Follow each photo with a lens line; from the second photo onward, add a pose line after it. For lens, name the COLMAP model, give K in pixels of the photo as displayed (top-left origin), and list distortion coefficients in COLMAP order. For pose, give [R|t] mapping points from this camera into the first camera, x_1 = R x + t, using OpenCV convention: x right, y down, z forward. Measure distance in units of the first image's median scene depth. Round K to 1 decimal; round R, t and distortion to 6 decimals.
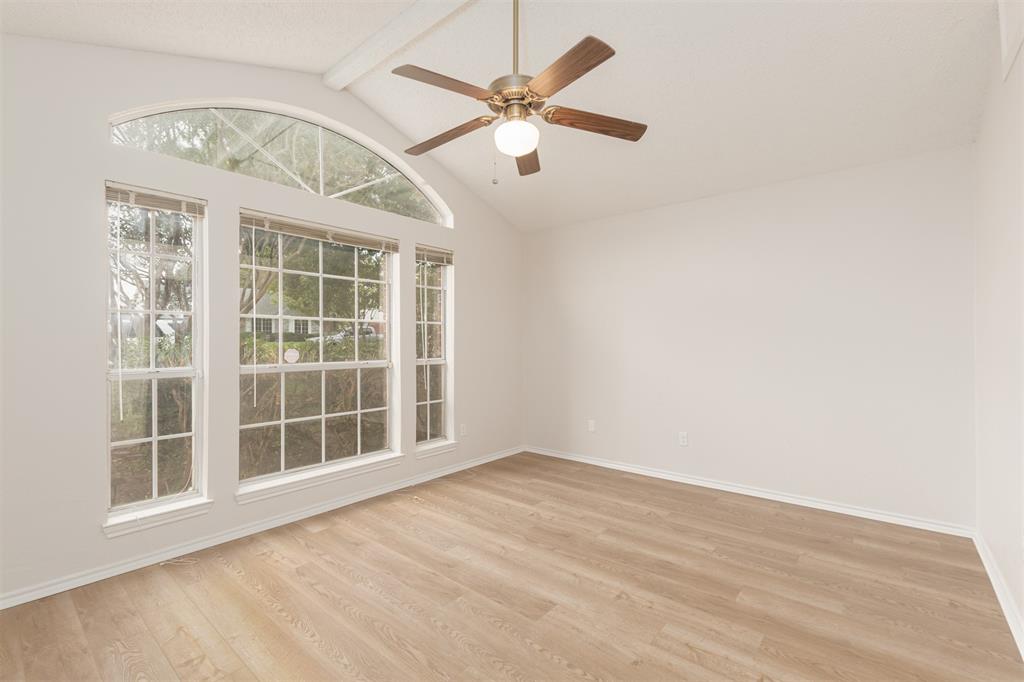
lens RADIAL K [[454.5, 0, 512.0], [0, 454.5, 345.4], [0, 0, 1]] dist [0.036664, 0.000061]
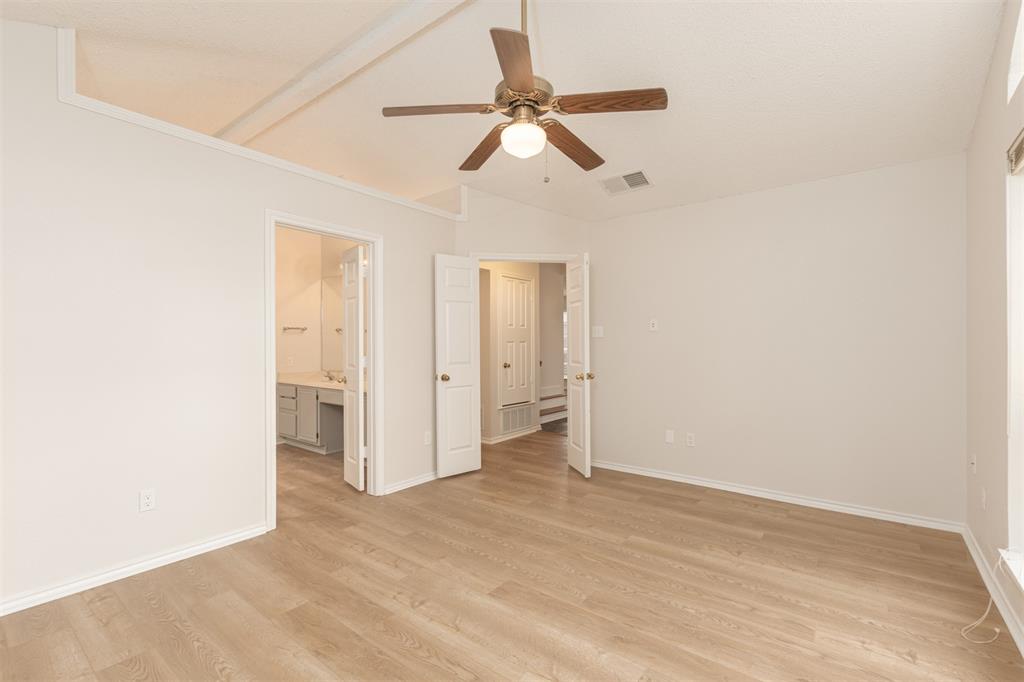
lens RADIAL K [[454.5, 0, 512.0], [0, 454.5, 345.4], [0, 0, 1]] dist [0.036664, 0.000061]
pose [[-0.999358, 0.005452, -0.035399, 0.073968], [0.005231, 0.999966, 0.006335, -0.005656], [0.035432, 0.006146, -0.999353, 1.992086]]
